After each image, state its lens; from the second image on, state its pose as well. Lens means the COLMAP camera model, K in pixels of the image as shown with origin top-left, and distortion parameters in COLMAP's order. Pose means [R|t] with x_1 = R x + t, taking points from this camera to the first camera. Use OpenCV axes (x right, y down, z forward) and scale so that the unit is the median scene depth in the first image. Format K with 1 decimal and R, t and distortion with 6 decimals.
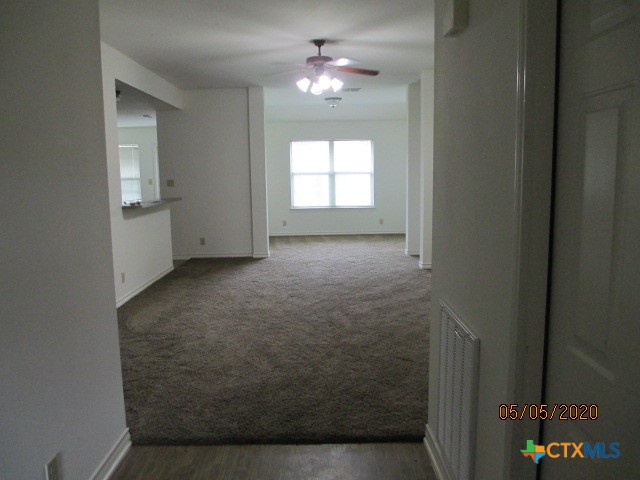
lens RADIAL K [[526.7, 0, 320.0], [0, 526.7, 240.0], [0, 0, 1]] dist [-0.070034, 0.005797]
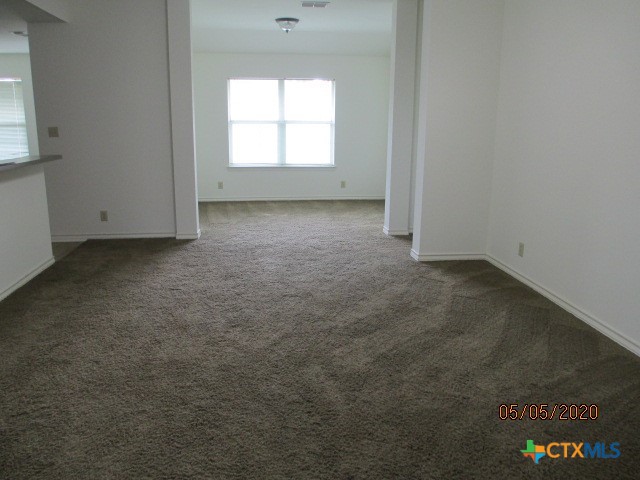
lens RADIAL K [[526.7, 0, 320.0], [0, 526.7, 240.0], [0, 0, 1]] dist [-0.070034, 0.005797]
pose [[0.992955, -0.001669, 0.118482, -0.020116], [-0.009419, 0.995625, 0.092966, -0.037775], [-0.118119, -0.093427, 0.988595, 0.310318]]
